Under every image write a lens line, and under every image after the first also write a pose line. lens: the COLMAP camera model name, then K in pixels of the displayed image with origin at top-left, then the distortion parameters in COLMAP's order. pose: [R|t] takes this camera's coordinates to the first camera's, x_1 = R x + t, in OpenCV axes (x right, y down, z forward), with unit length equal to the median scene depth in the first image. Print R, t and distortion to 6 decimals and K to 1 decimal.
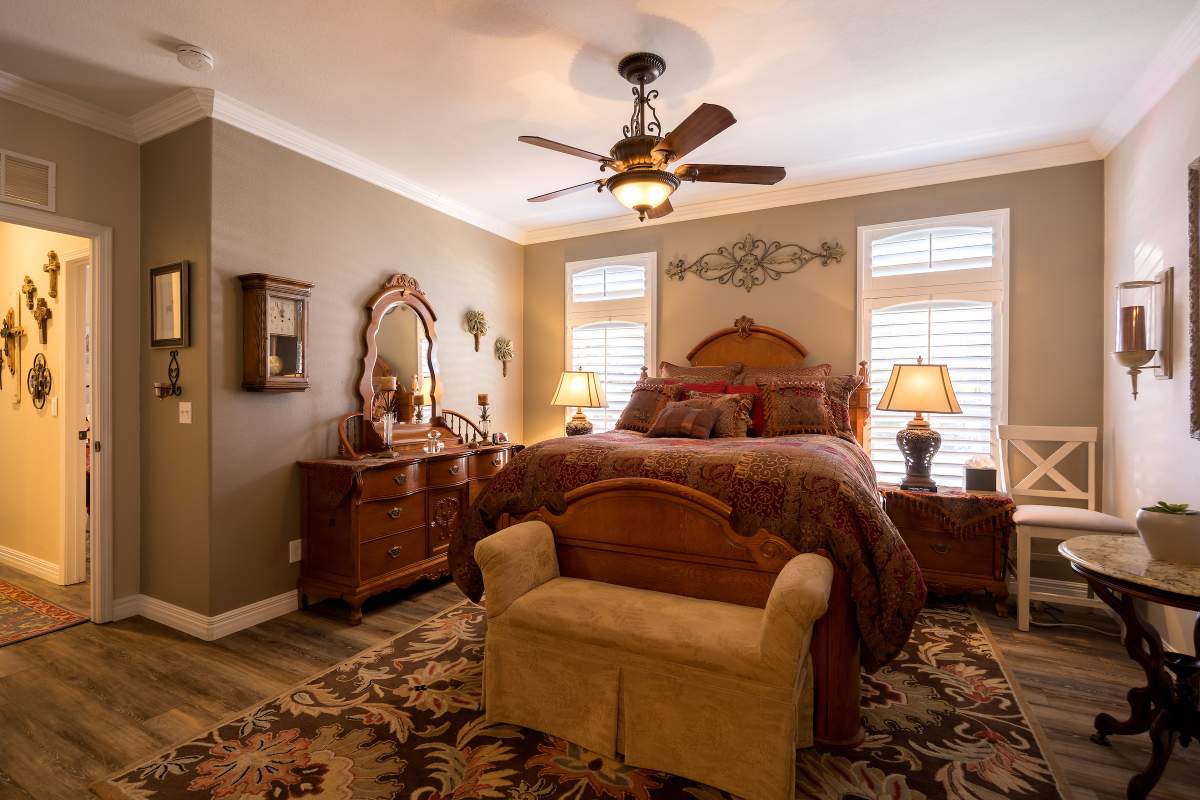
lens RADIAL K [[578.5, 0, 571.0], [0, 578.5, 400.1], [0, 0, 1]] dist [-0.002055, -0.000026]
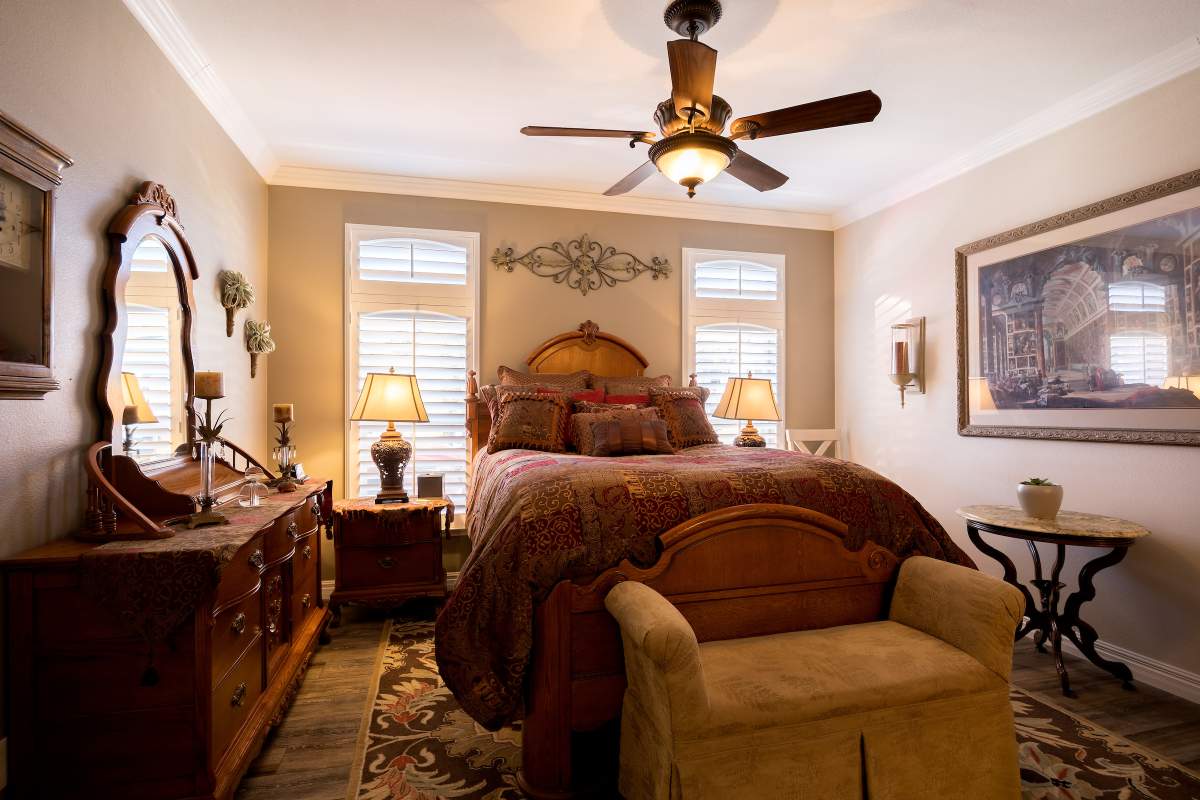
lens RADIAL K [[600.8, 0, 599.8], [0, 600.8, 407.6], [0, 0, 1]] dist [-0.006398, -0.000421]
pose [[0.725416, -0.003152, 0.688303, -0.379955], [0.007550, 0.999966, -0.003378, -0.002453], [-0.688269, 0.007648, 0.725415, 0.308079]]
